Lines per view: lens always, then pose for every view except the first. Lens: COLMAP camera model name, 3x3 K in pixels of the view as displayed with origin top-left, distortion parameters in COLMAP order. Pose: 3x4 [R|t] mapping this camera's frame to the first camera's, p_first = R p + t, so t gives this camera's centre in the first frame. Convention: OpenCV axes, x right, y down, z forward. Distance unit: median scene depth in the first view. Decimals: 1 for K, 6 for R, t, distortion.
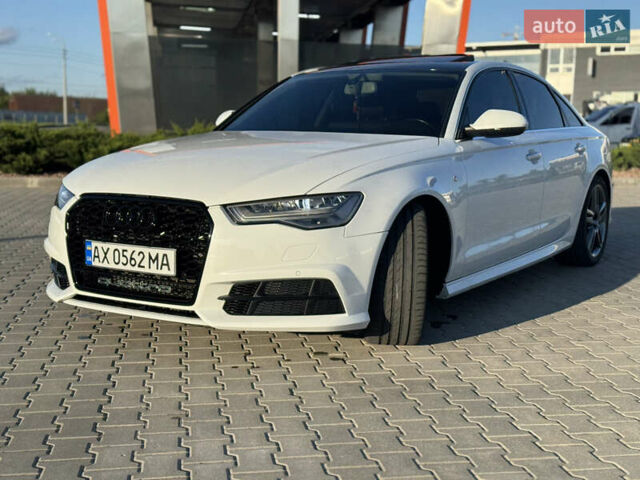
lens RADIAL K [[902.9, 0, 320.0], [0, 902.9, 240.0], [0, 0, 1]] dist [0.146462, -0.093303]
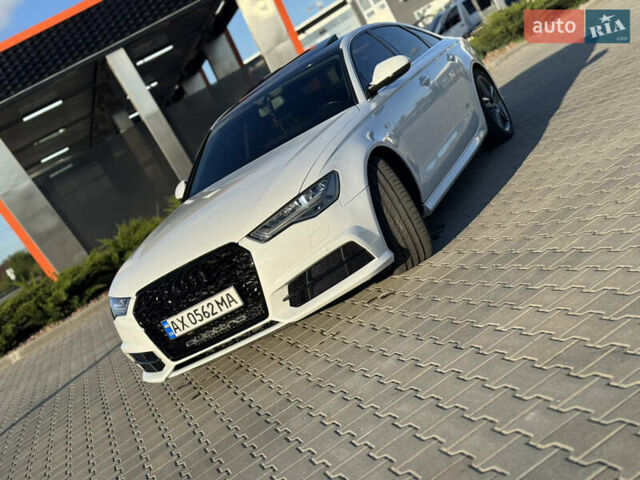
lens RADIAL K [[902.9, 0, 320.0], [0, 902.9, 240.0], [0, 0, 1]] dist [0.146462, -0.093303]
pose [[0.848641, -0.523254, 0.077541, -0.108181], [0.524768, 0.851245, 0.000997, 0.016265], [-0.066528, 0.039844, 0.996989, -0.220711]]
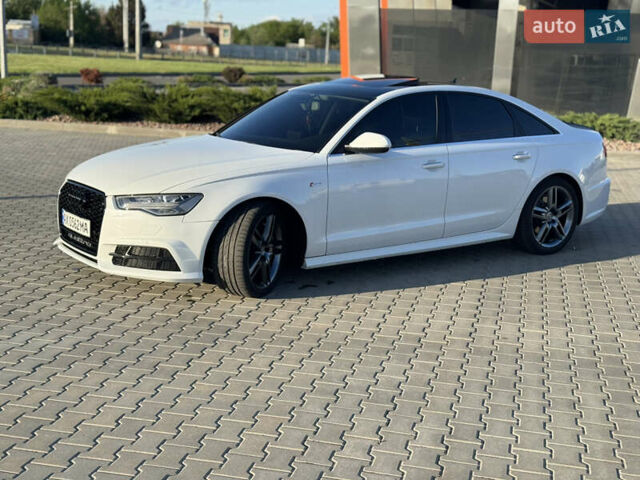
lens RADIAL K [[902.9, 0, 320.0], [0, 902.9, 240.0], [0, 0, 1]] dist [0.146462, -0.093303]
pose [[0.925859, 0.094429, -0.365880, 0.724310], [-0.070199, 0.994400, 0.079003, -0.099943], [0.371291, -0.047462, 0.927303, -0.309609]]
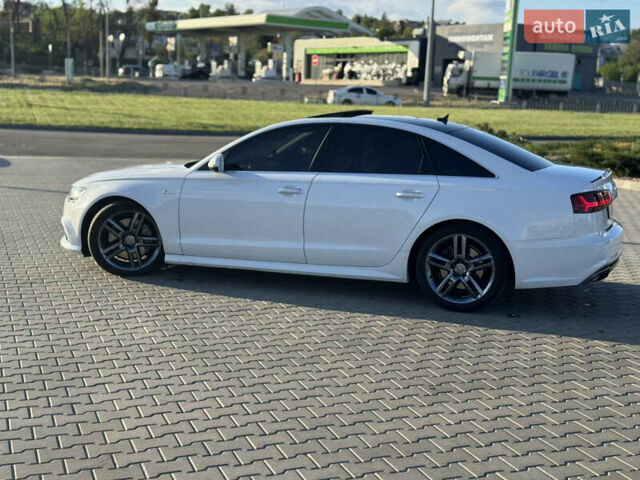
lens RADIAL K [[701.1, 0, 320.0], [0, 701.1, 240.0], [0, 0, 1]] dist [-0.005797, -0.010276]
pose [[0.248127, 0.176183, -0.952572, 1.597113], [-0.143988, 0.979107, 0.143584, -0.227378], [0.957967, 0.101532, 0.268311, 1.010691]]
